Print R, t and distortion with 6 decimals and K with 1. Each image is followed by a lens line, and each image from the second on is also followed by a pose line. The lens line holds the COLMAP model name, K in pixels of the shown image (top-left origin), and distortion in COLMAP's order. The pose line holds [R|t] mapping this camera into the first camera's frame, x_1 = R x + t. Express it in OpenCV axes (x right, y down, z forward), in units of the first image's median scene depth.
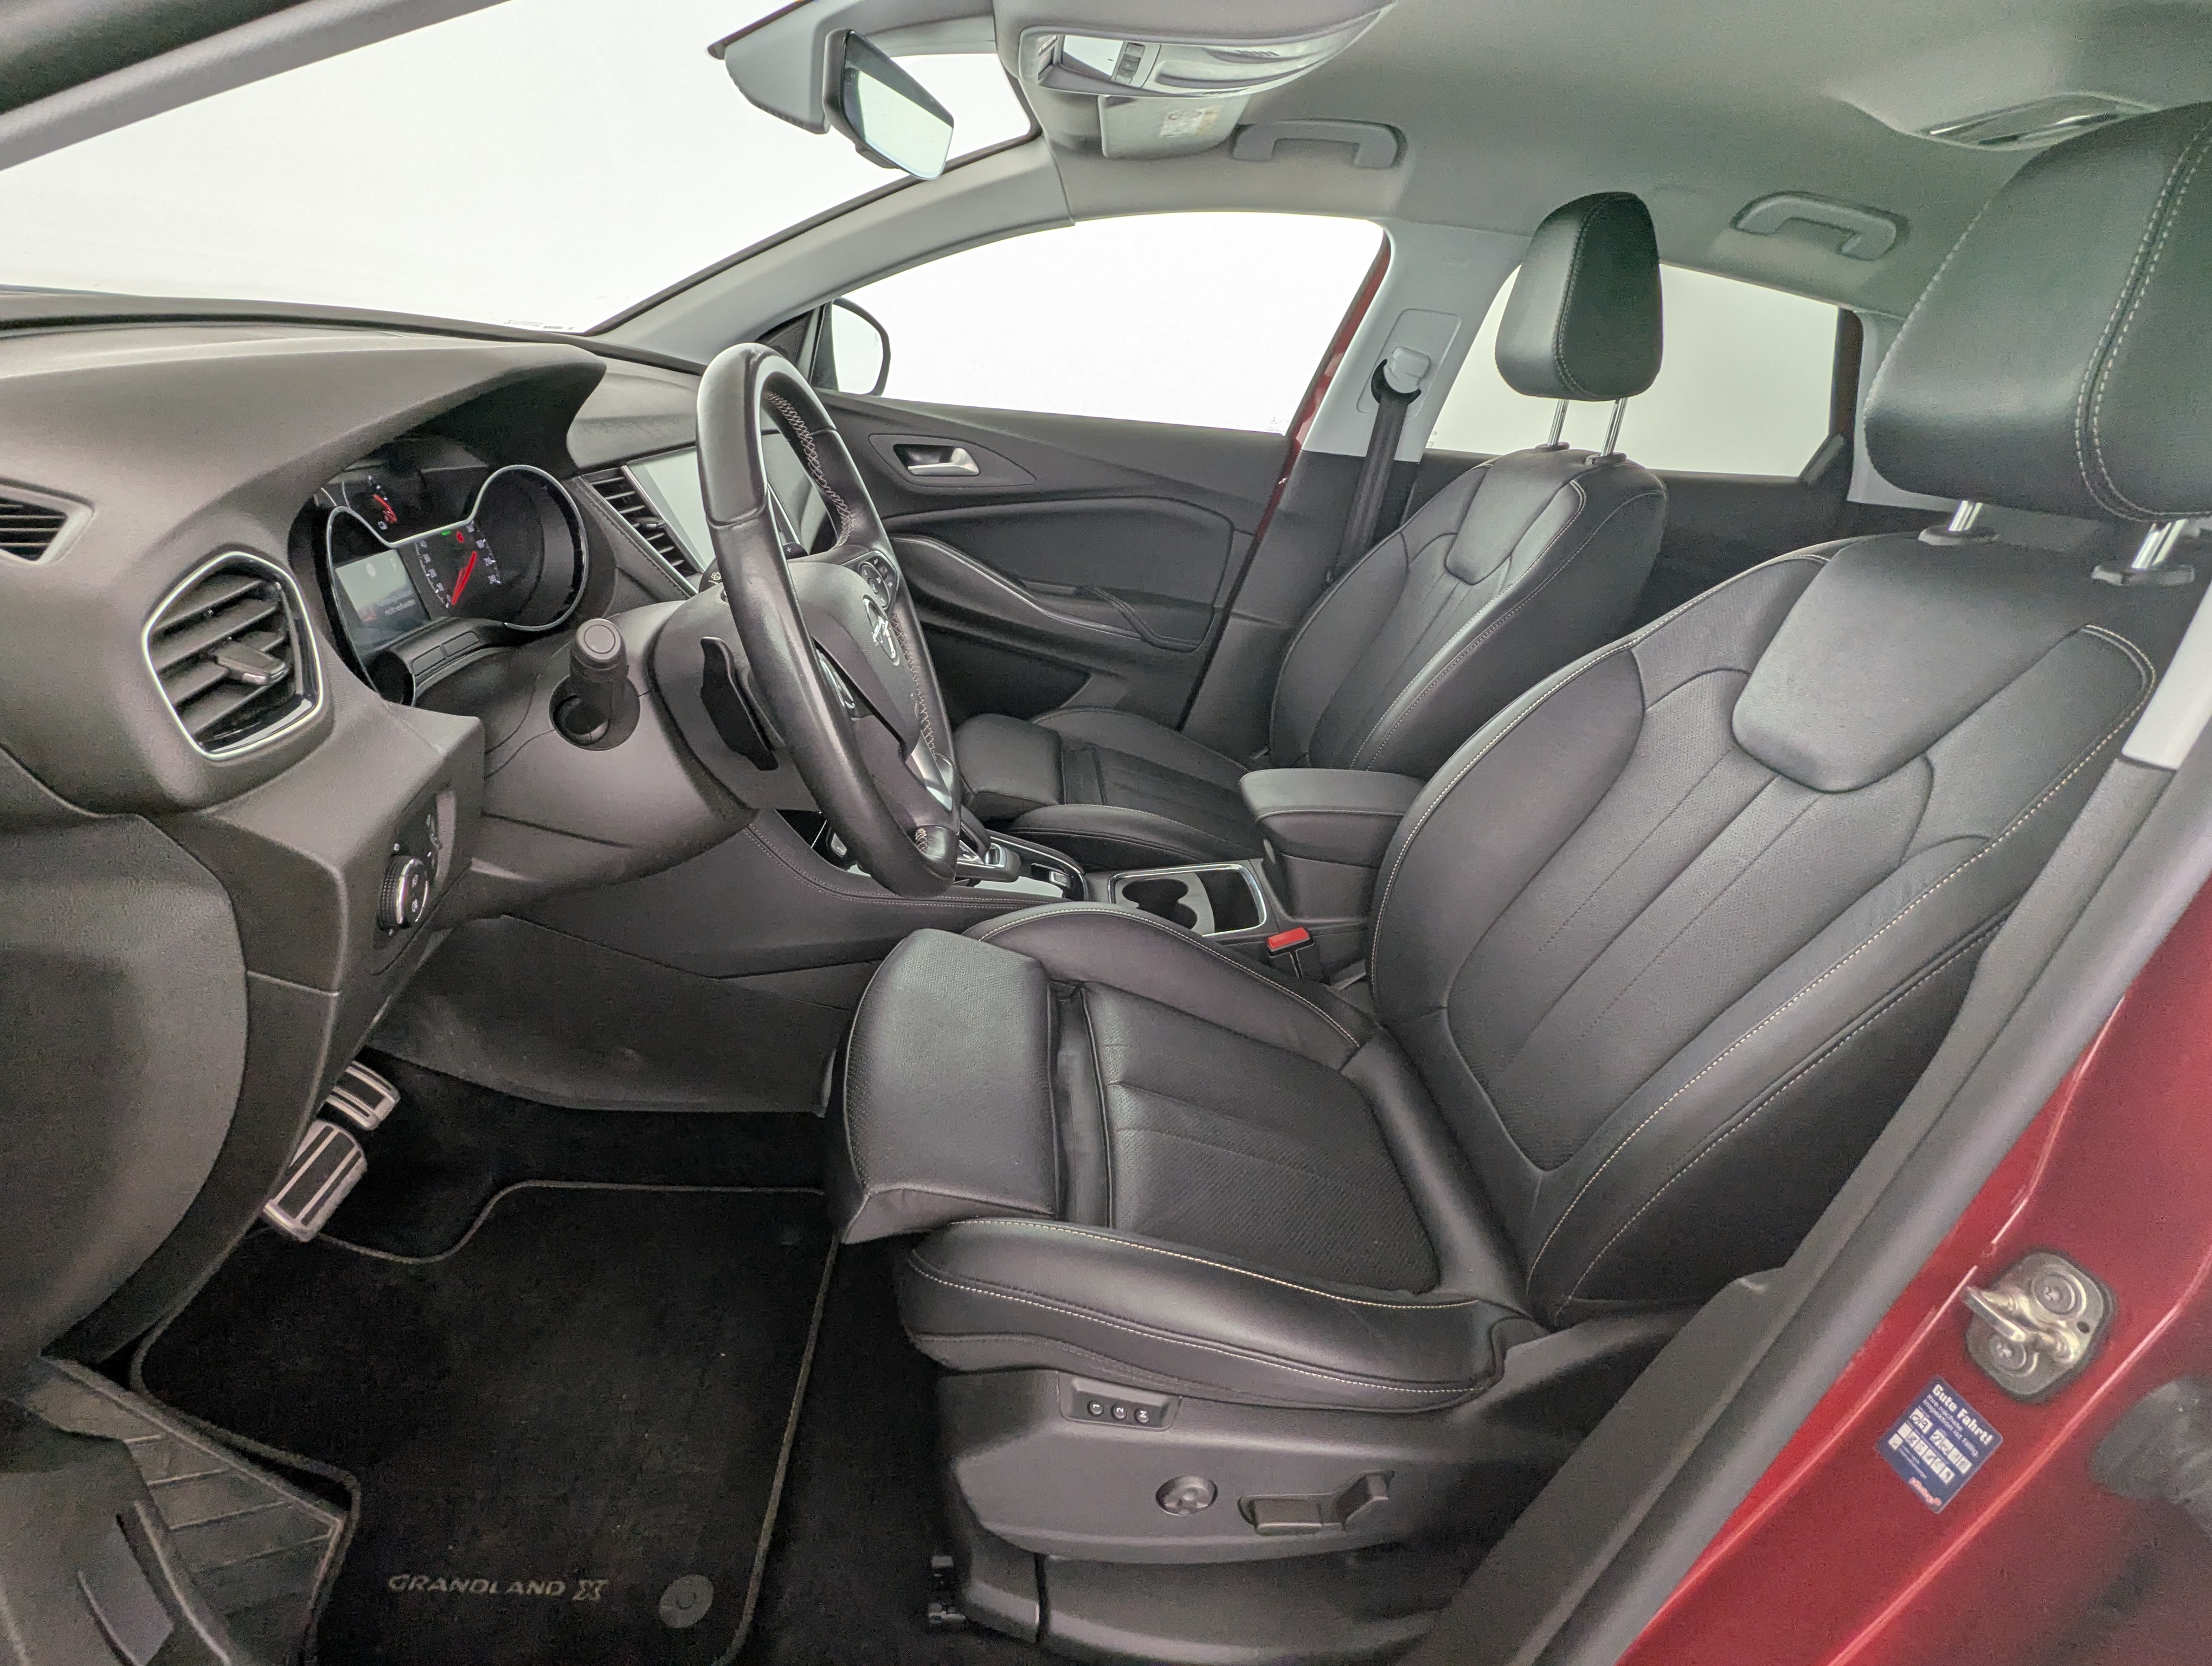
lens RADIAL K [[1023.2, 0, 1106.0], [0, 1023.2, 833.0], [0, 0, 1]] dist [0.000655, -0.000118]
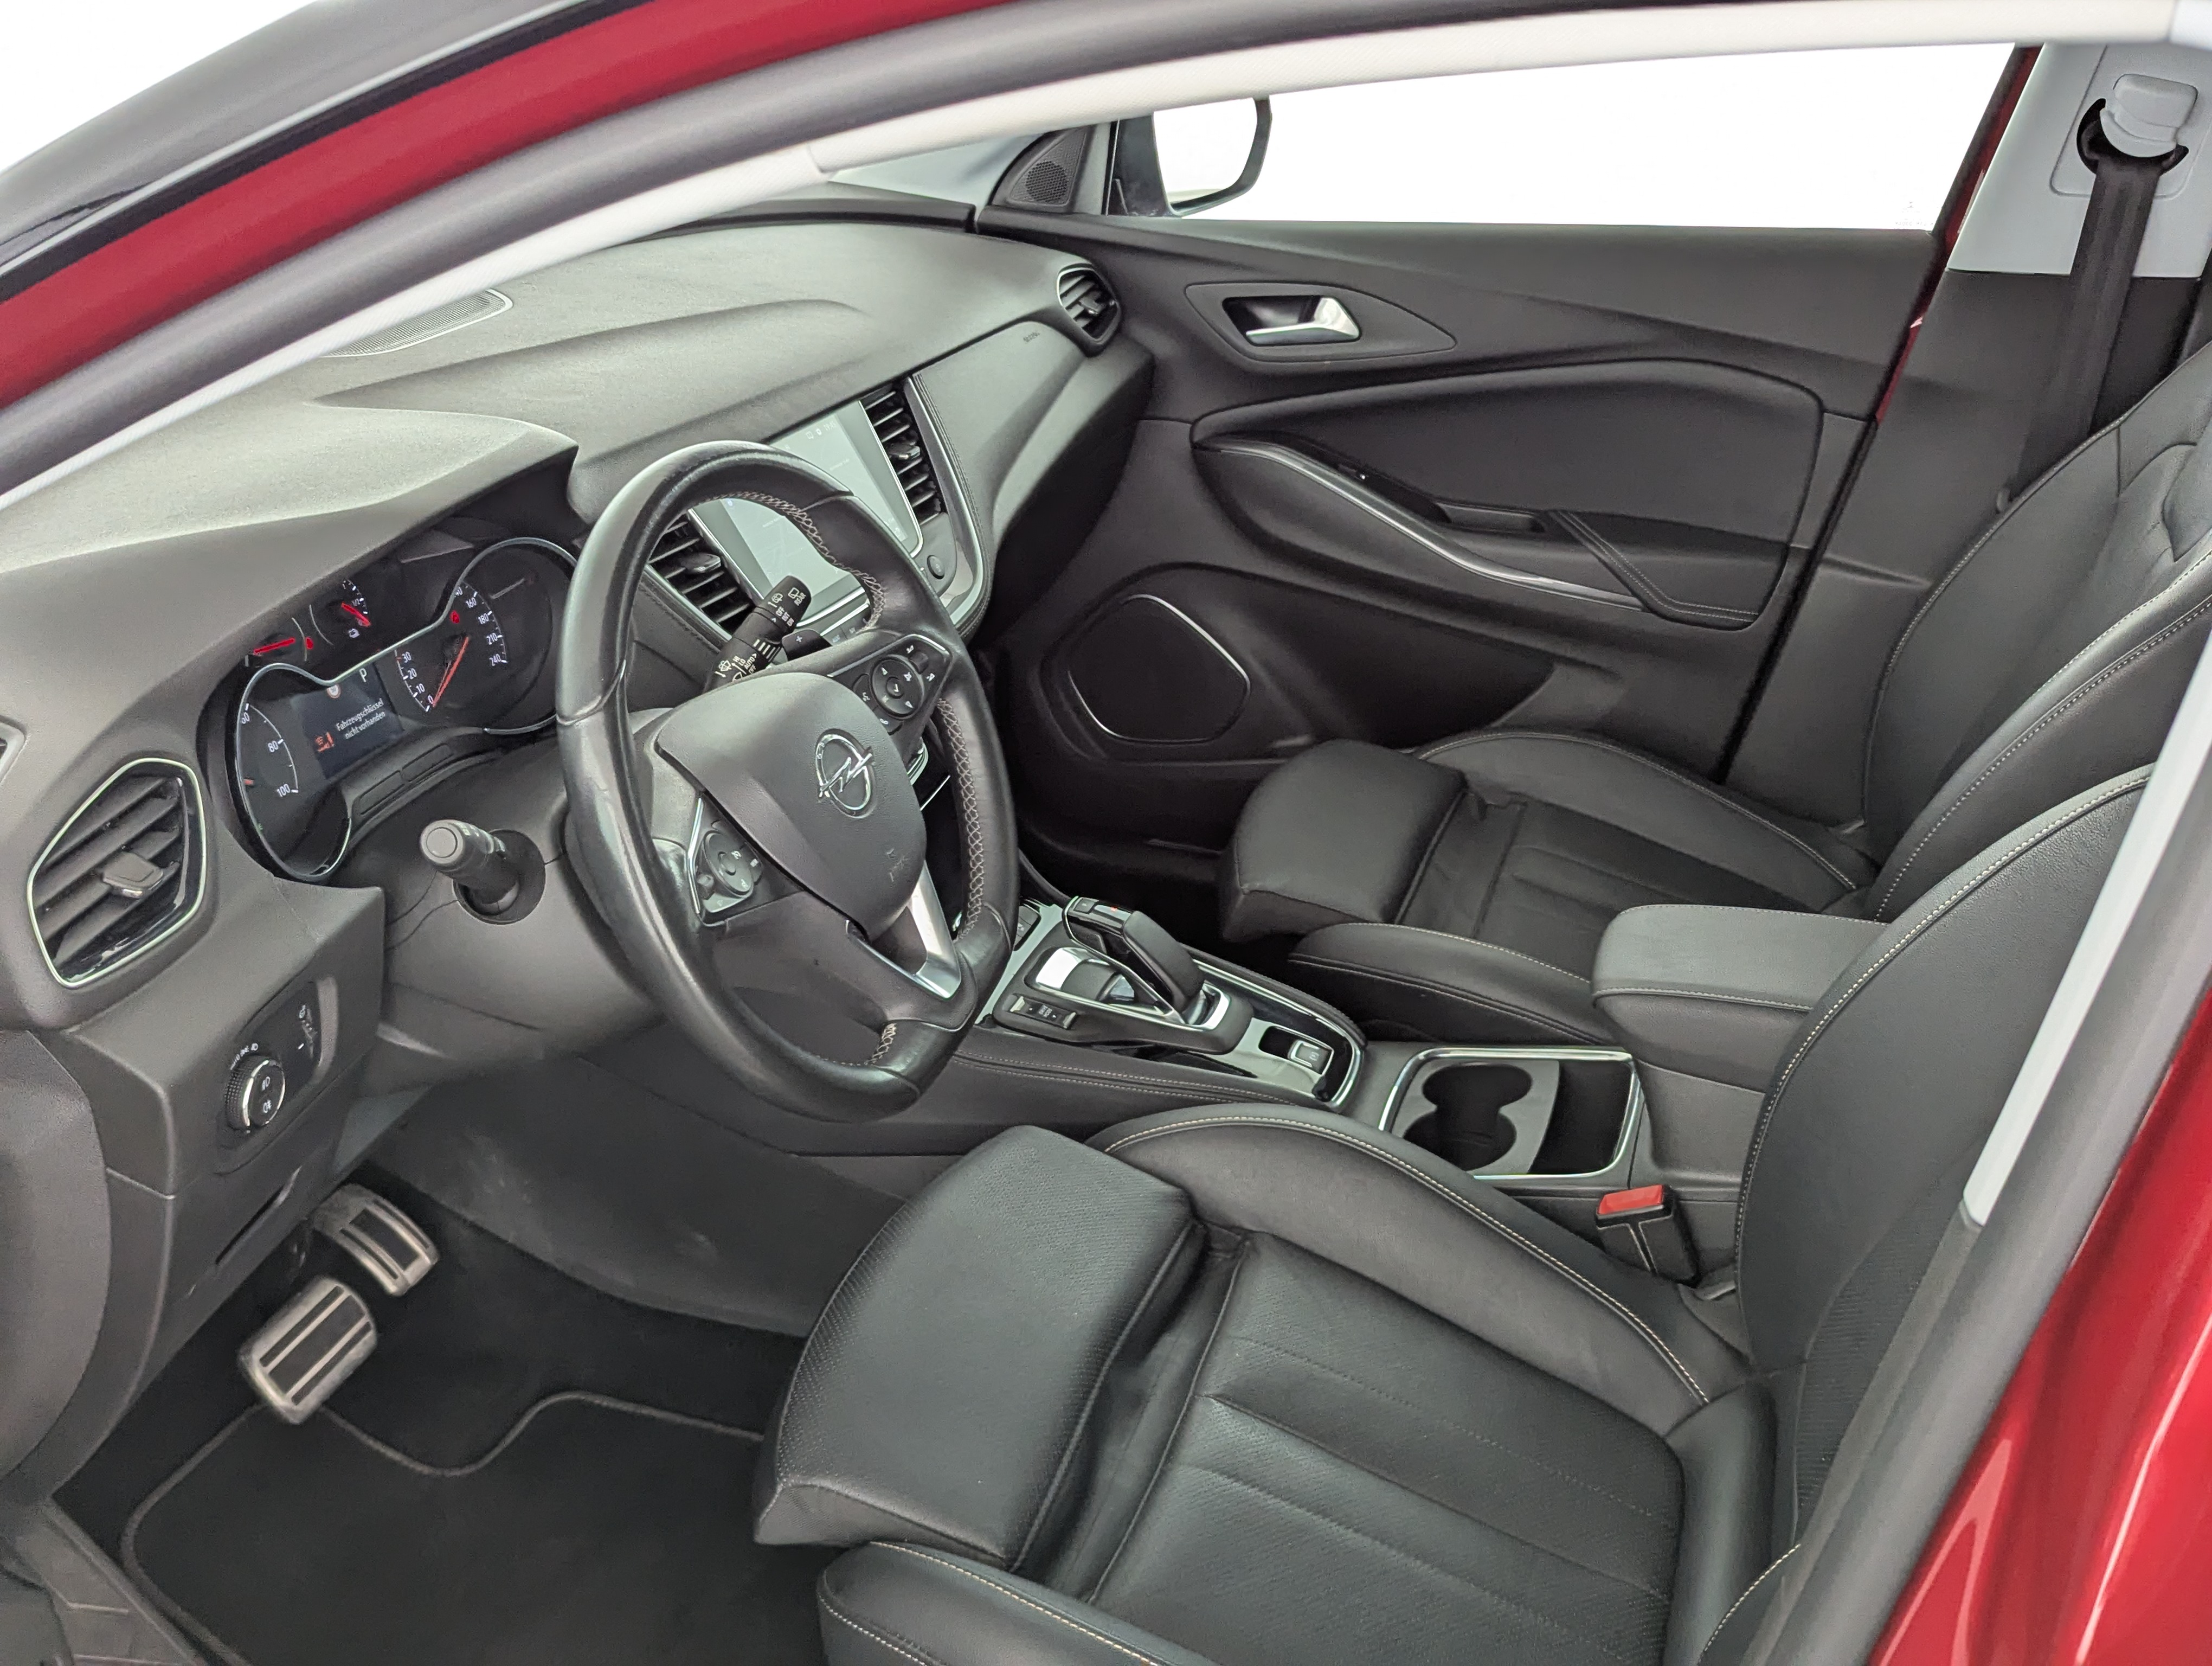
lens RADIAL K [[1963.0, 0, 1106.0], [0, 1963.0, 833.0], [0, 0, 1]] dist [0.029023, 0.016809]
pose [[0.920608, 0.057755, -0.386193, 0.380250], [-0.057791, 0.998262, 0.011527, -0.125115], [0.386188, 0.011706, 0.922346, -0.217463]]
